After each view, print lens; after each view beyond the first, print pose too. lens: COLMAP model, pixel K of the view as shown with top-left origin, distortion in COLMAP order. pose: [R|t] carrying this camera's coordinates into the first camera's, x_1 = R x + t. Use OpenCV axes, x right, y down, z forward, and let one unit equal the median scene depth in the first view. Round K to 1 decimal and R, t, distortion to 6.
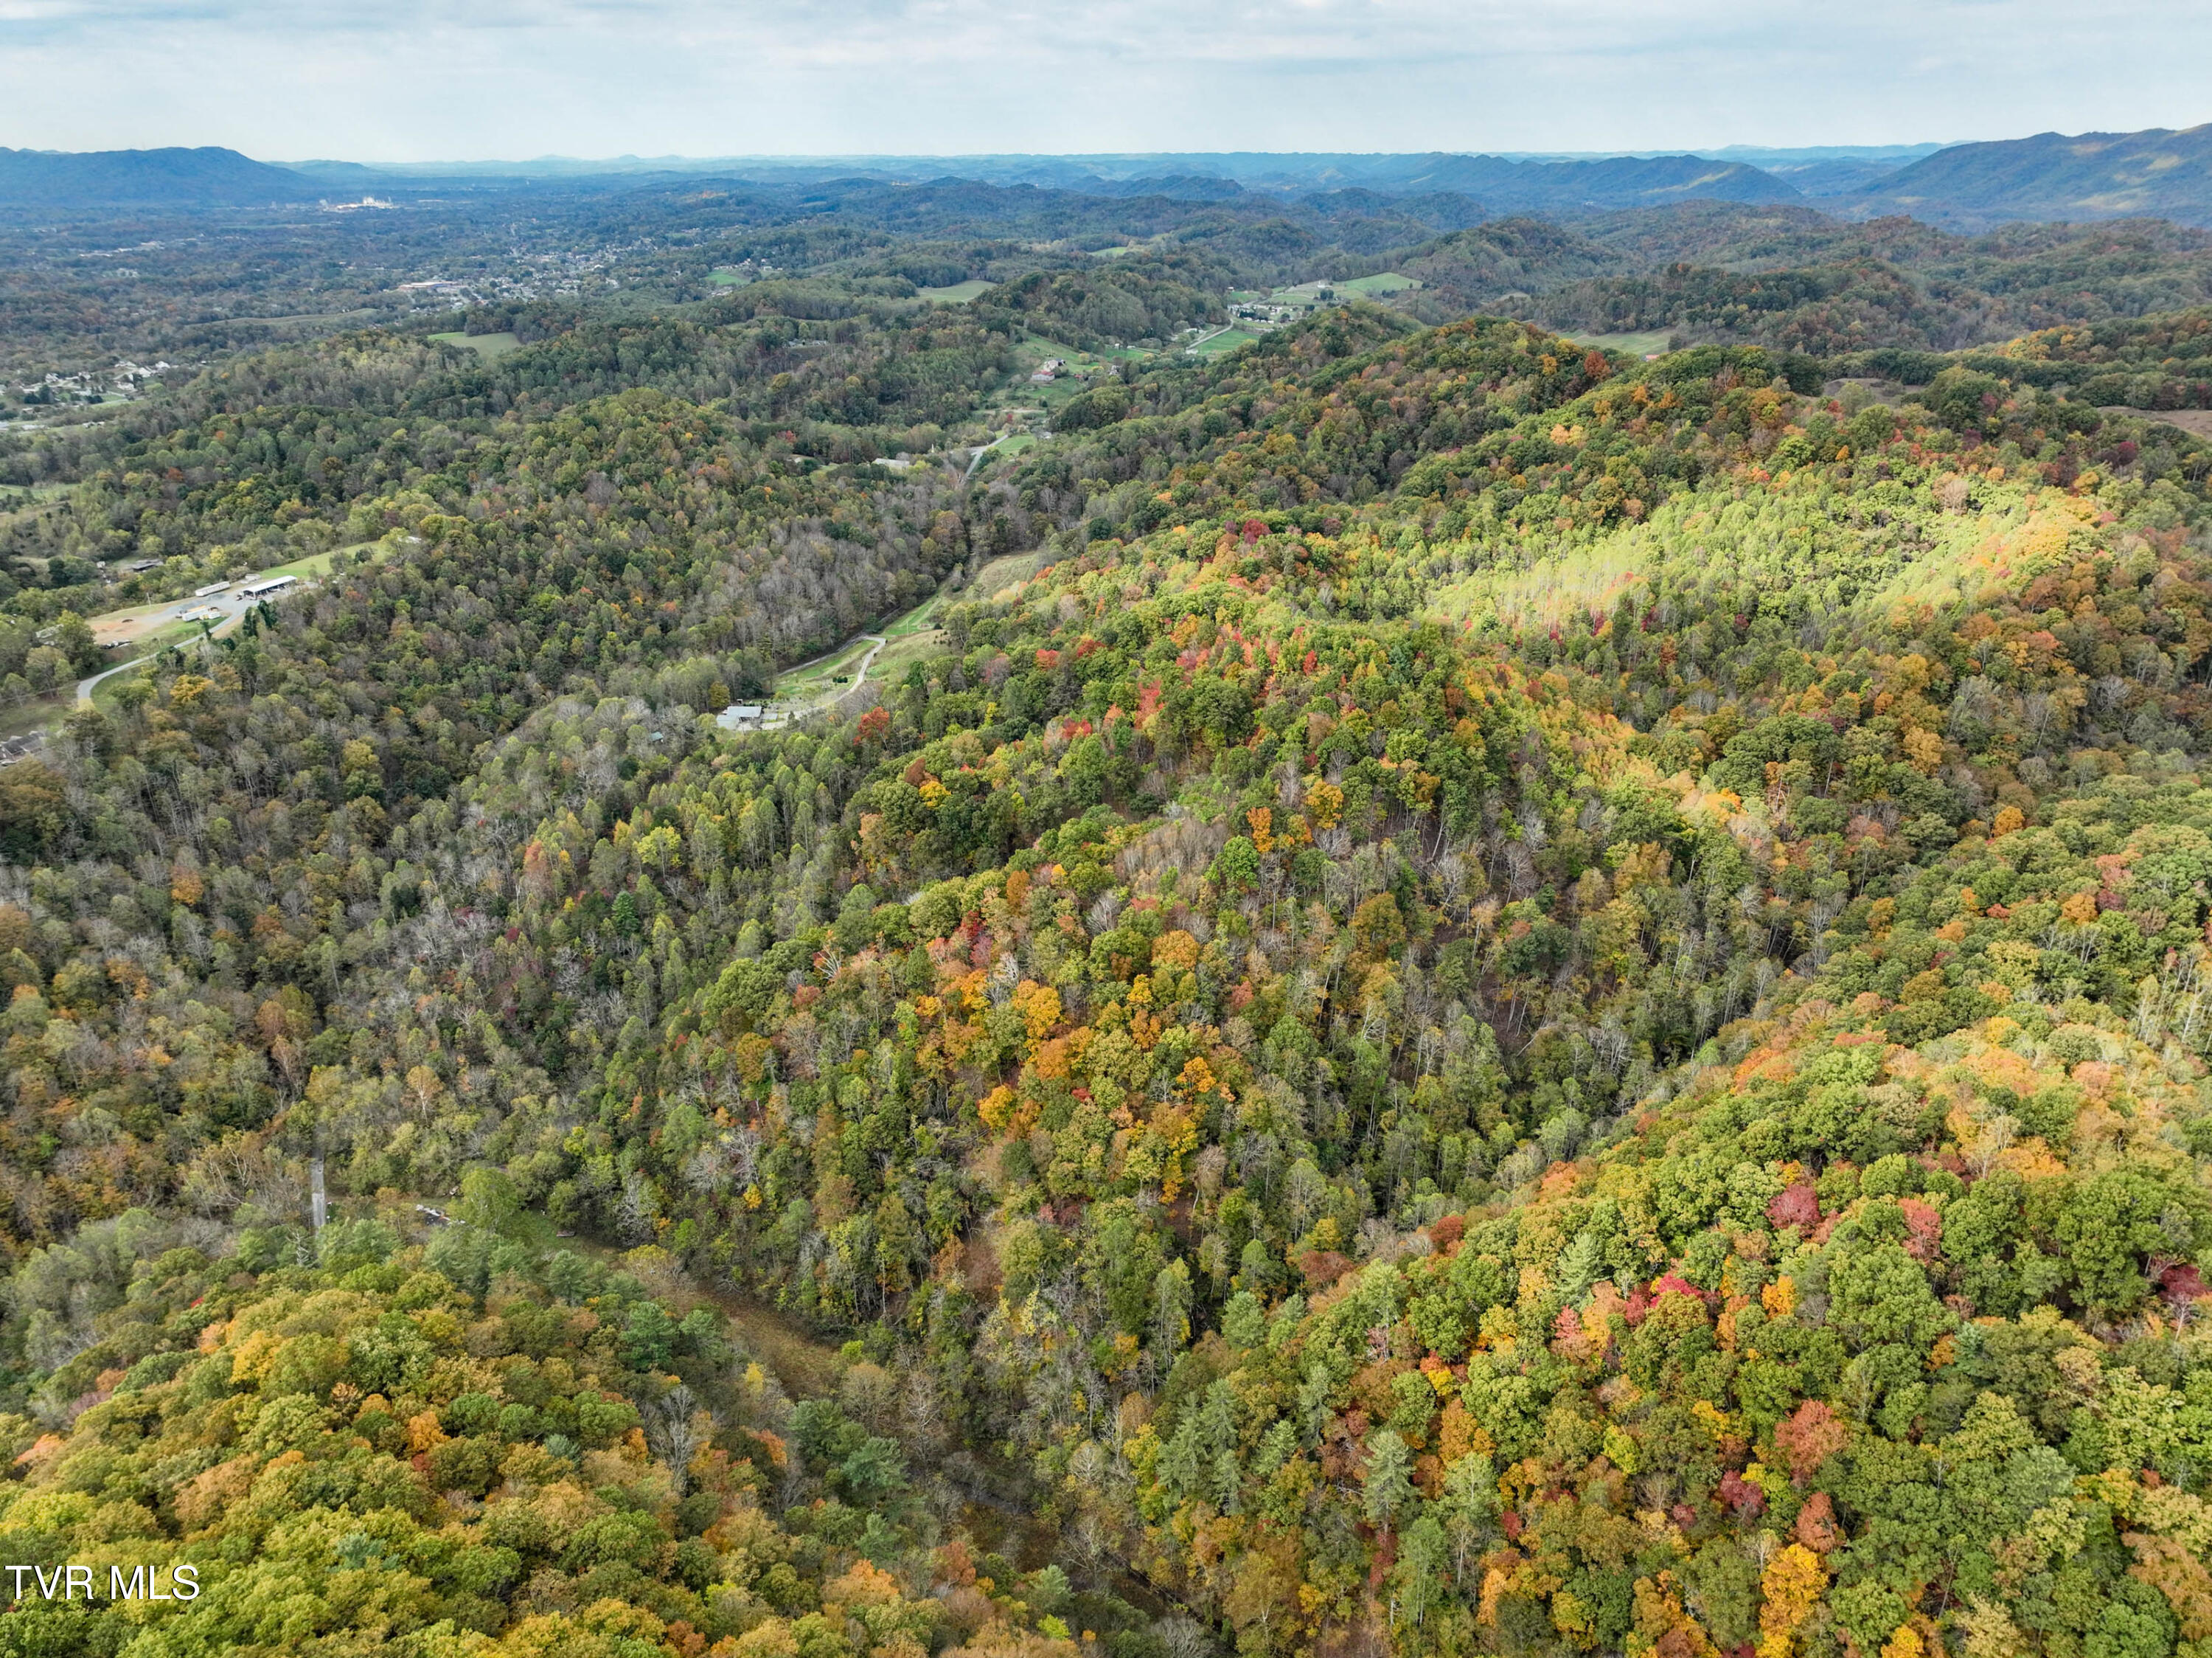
lens RADIAL K [[1556.8, 0, 1131.4], [0, 1556.8, 818.9], [0, 0, 1]] dist [0.004107, 0.017896]
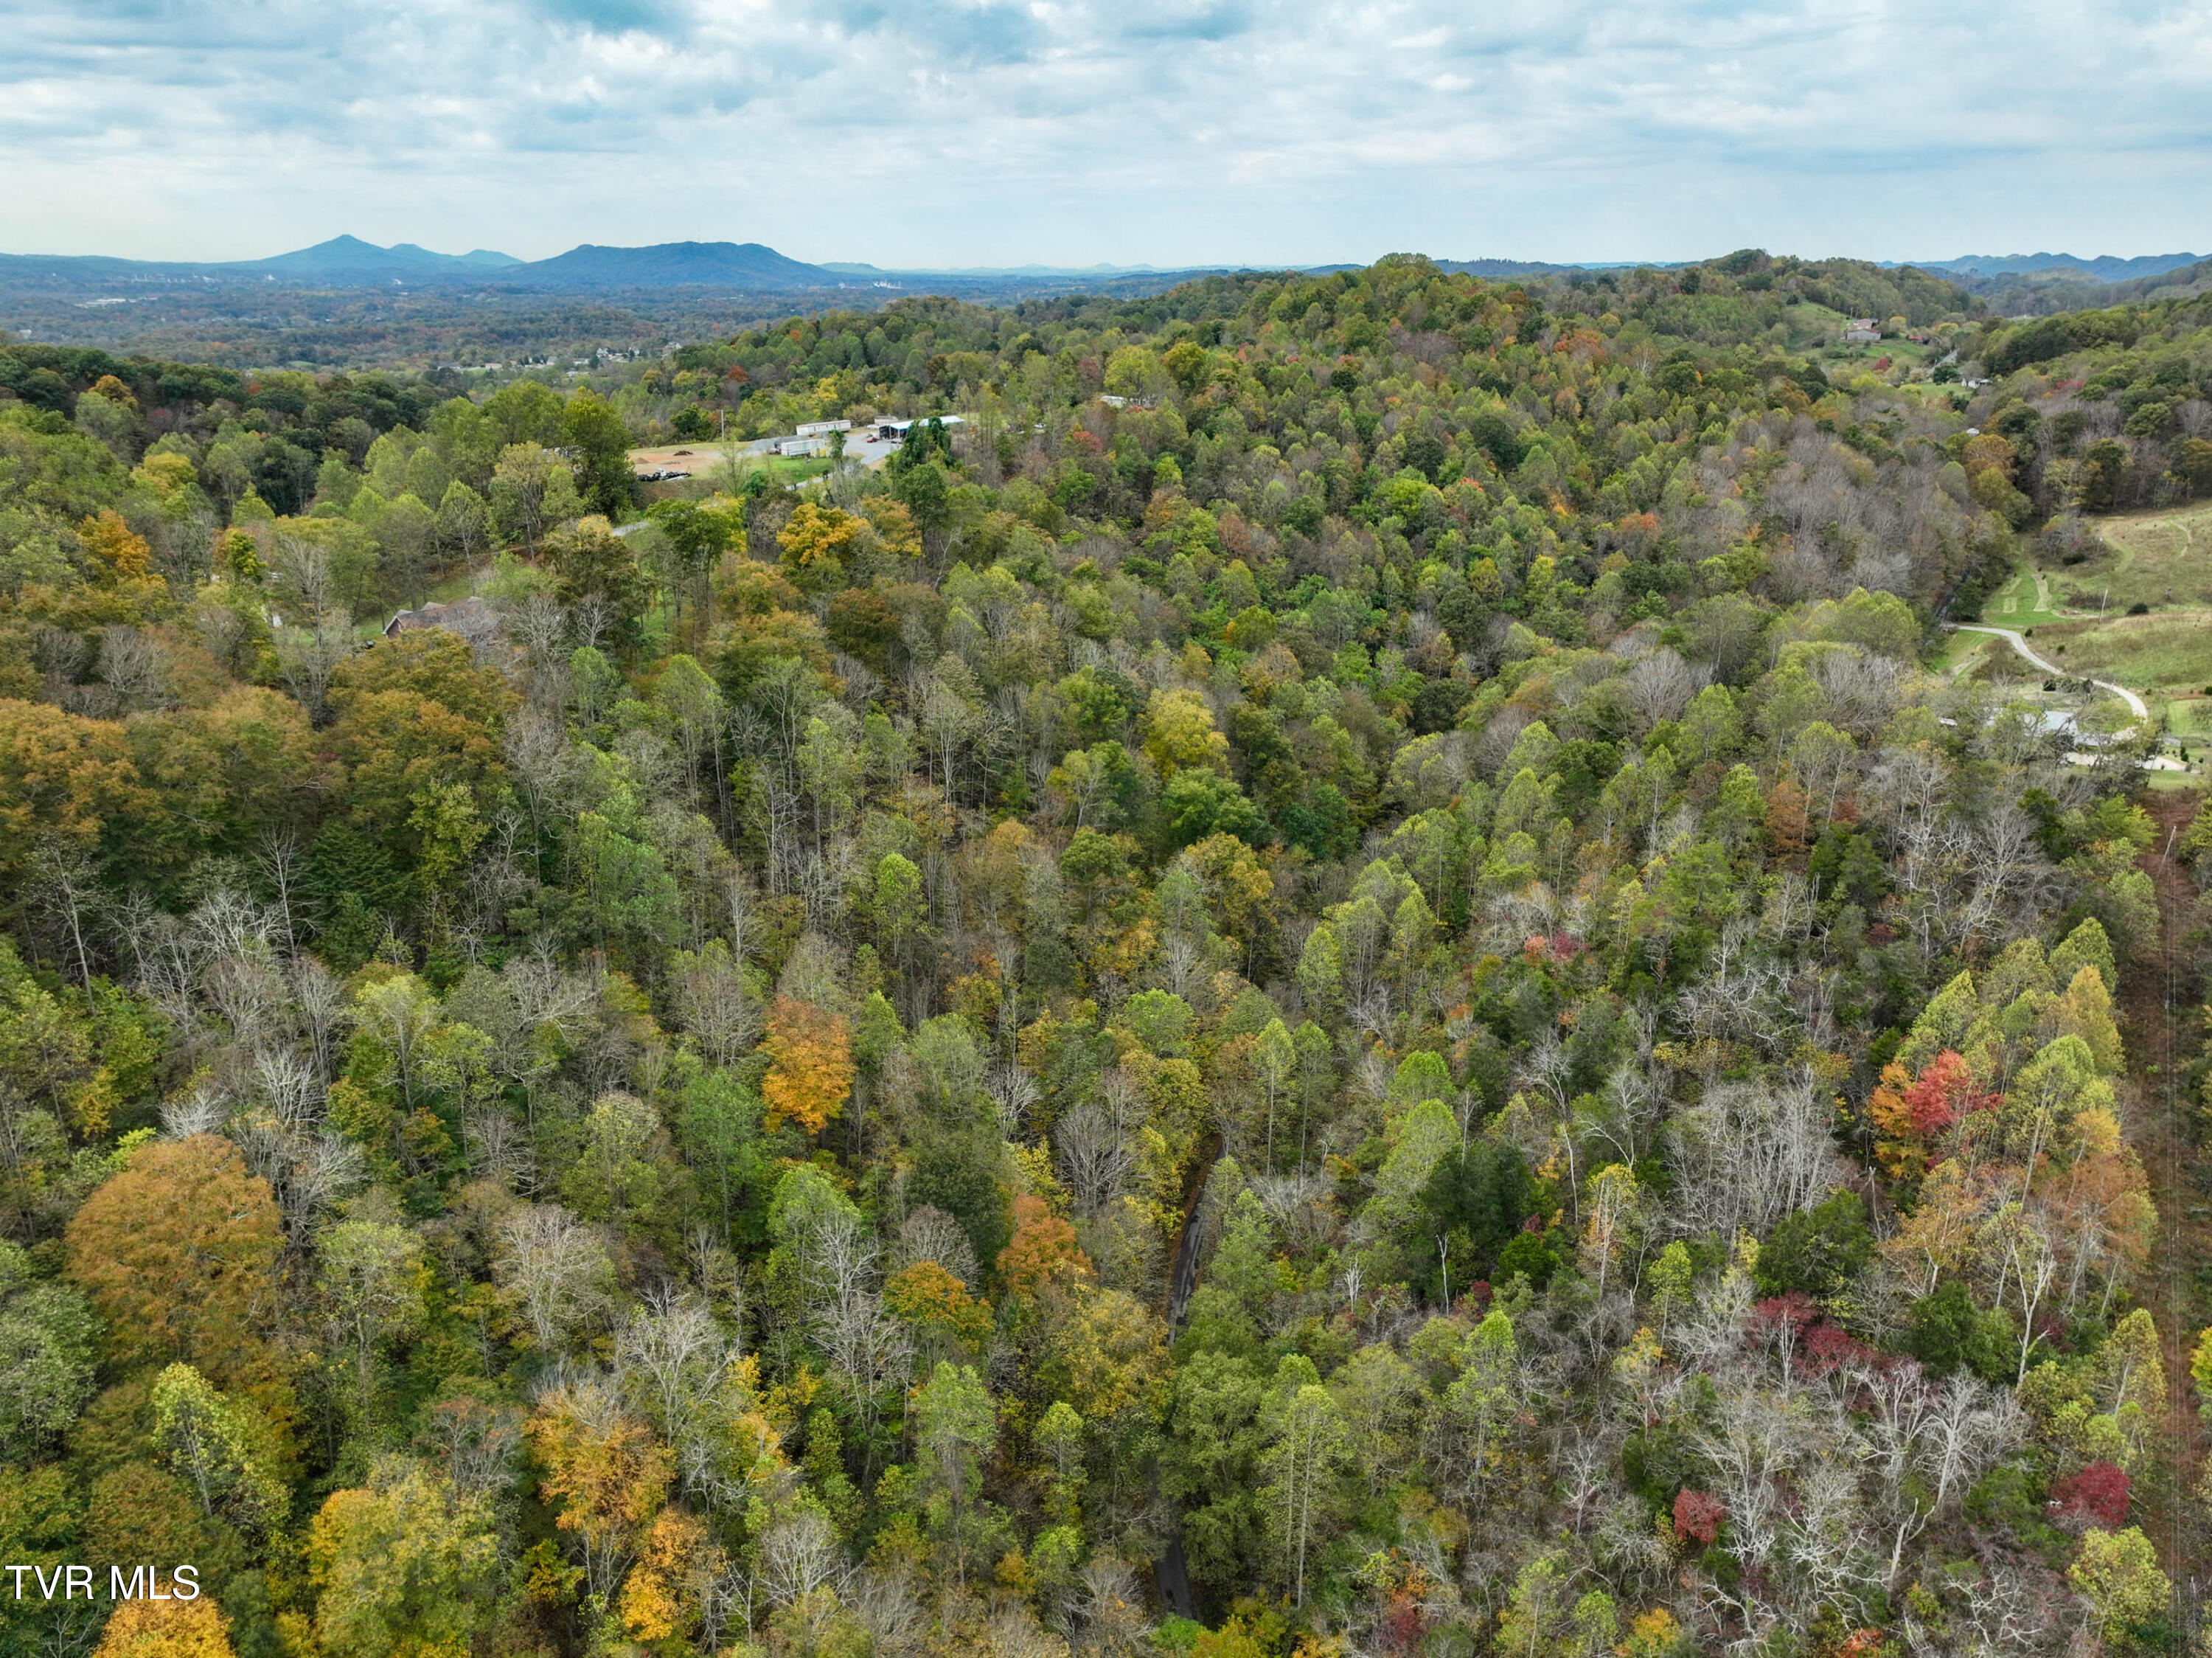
lens RADIAL K [[1556.8, 0, 1116.8], [0, 1556.8, 828.9], [0, 0, 1]] dist [0.004107, 0.017896]
pose [[0.962540, 0.096677, -0.253320, -0.437001], [-0.112101, 0.992578, -0.047144, 0.004174], [0.246882, 0.073776, 0.966233, 0.661635]]
